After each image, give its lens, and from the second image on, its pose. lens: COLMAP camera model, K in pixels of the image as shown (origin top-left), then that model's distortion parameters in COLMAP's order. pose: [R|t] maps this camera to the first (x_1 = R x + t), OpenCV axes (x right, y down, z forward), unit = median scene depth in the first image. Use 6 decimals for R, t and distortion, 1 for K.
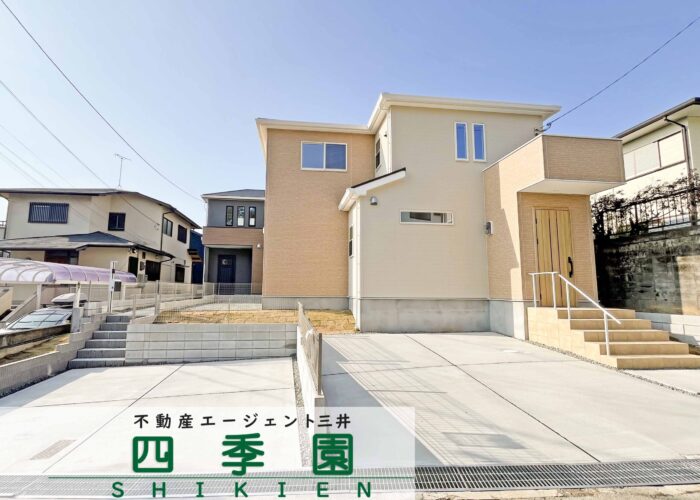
lens RADIAL K [[327.4, 0, 331.5], [0, 327.4, 251.2], [0, 0, 1]] dist [-0.000506, -0.000219]
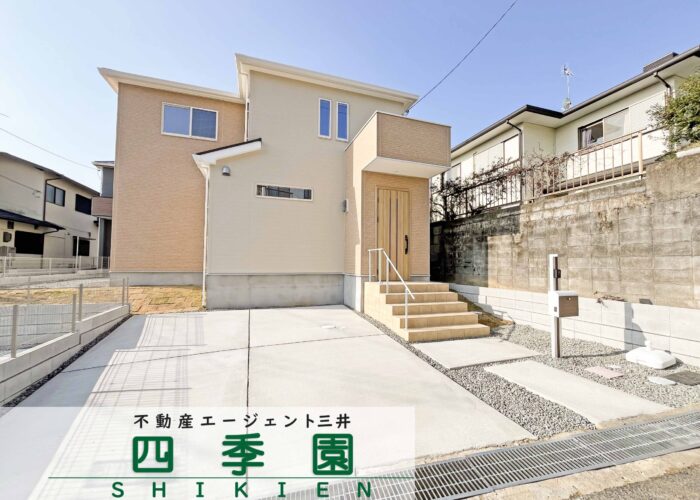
lens RADIAL K [[280.8, 0, 350.0], [0, 280.8, 250.0], [0, 0, 1]] dist [-0.000228, -0.000045]
pose [[0.975942, 0.012743, 0.217657, 0.317975], [-0.027608, 0.997478, 0.065393, 0.010453], [-0.216274, -0.069829, 0.973832, 0.125780]]
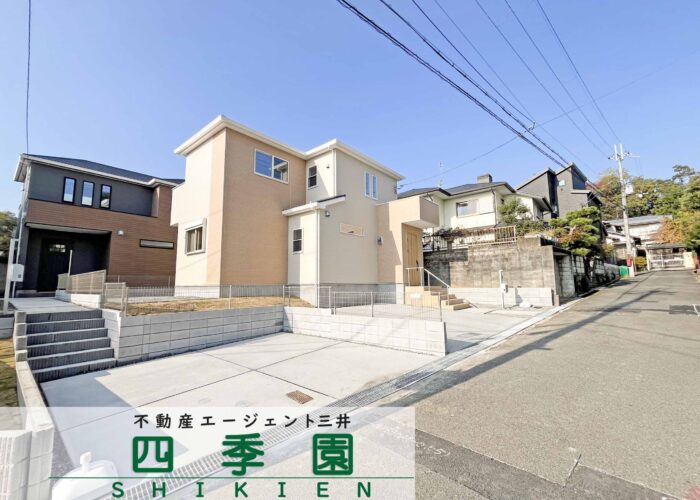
lens RADIAL K [[289.4, 0, 356.8], [0, 289.4, 252.7], [0, 0, 1]] dist [-0.000587, -0.000066]
pose [[0.708922, 0.060291, 0.702705, -0.662524], [-0.062472, 0.997791, -0.022584, 0.031607], [-0.702515, -0.027889, 0.711123, 0.037293]]
